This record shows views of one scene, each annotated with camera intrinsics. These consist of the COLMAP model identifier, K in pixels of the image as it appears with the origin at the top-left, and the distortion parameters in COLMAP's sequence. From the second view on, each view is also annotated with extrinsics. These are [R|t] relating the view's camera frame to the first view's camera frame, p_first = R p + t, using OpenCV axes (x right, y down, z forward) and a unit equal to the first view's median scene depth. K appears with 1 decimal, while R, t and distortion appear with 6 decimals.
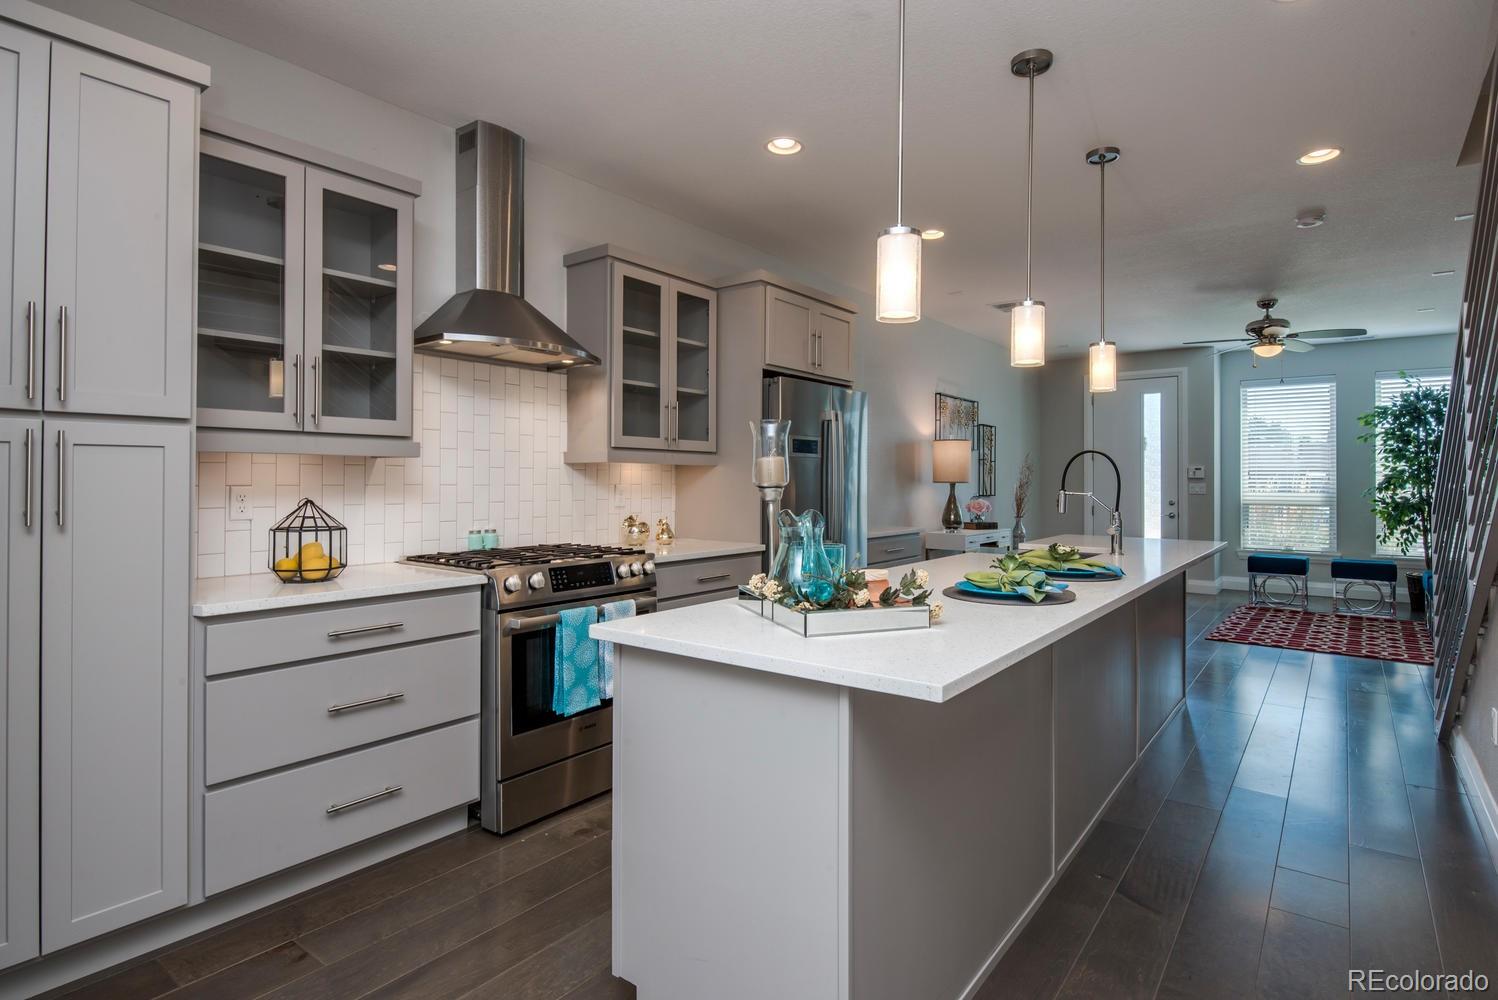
lens RADIAL K [[774.3, 0, 753.6], [0, 774.3, 474.5], [0, 0, 1]] dist [-0.000674, 0.001847]
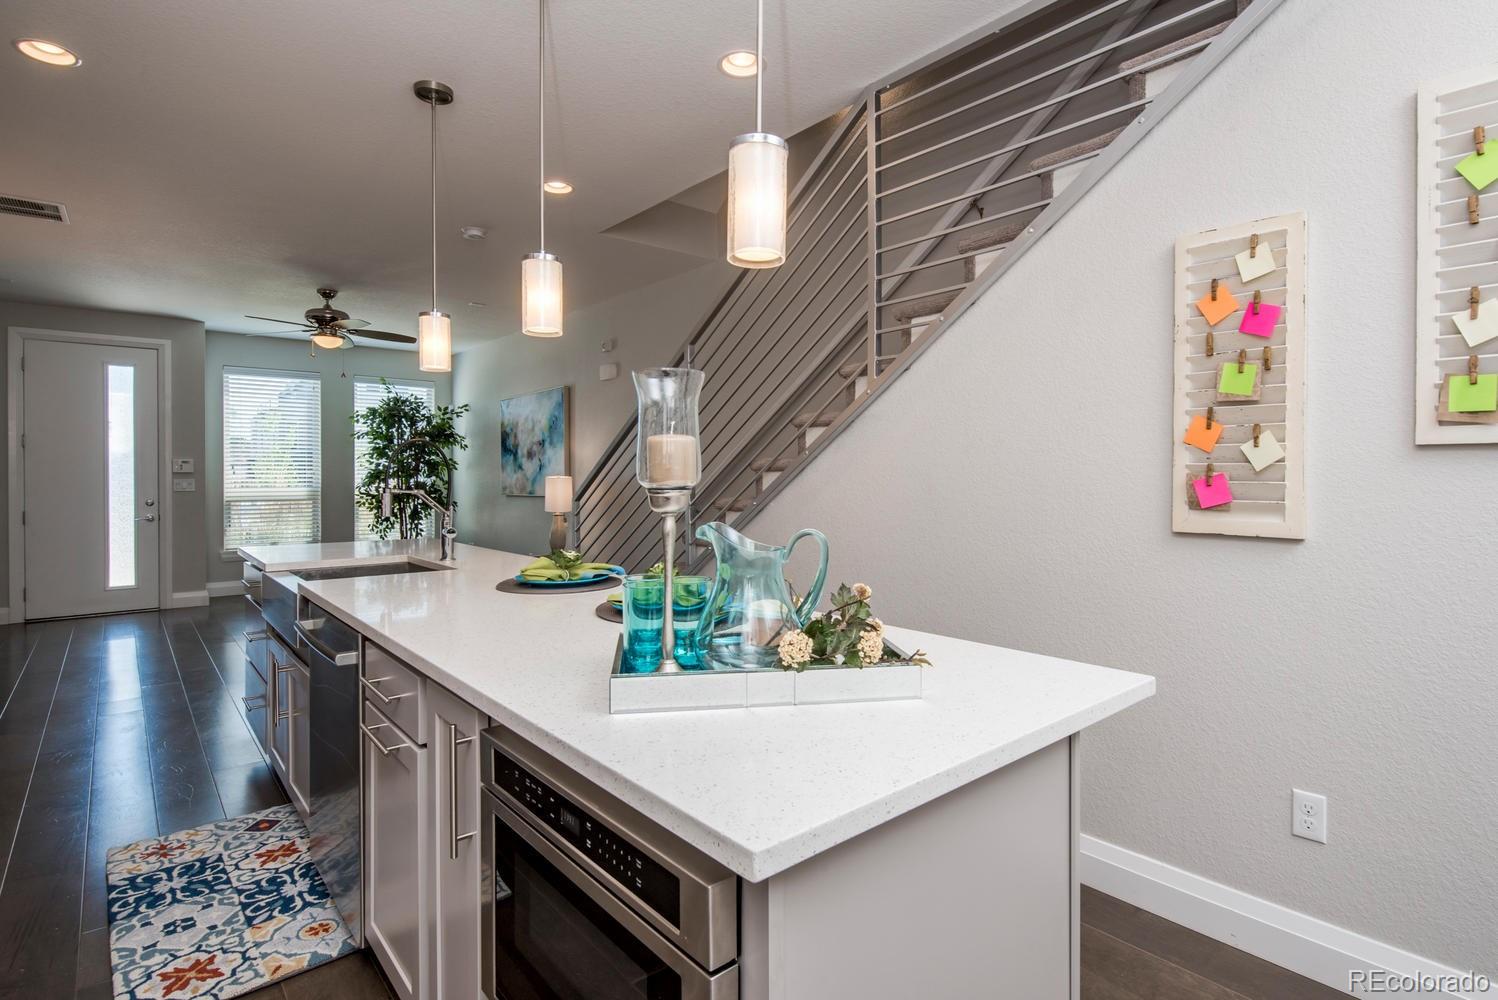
lens RADIAL K [[774.3, 0, 761.2], [0, 774.3, 477.8], [0, 0, 1]] dist [-0.000674, 0.001847]
pose [[0.214508, -0.004898, 0.976710, -0.146629], [-0.005714, 0.999964, 0.006269, 0.001482], [-0.976706, -0.006926, 0.214472, 0.222675]]
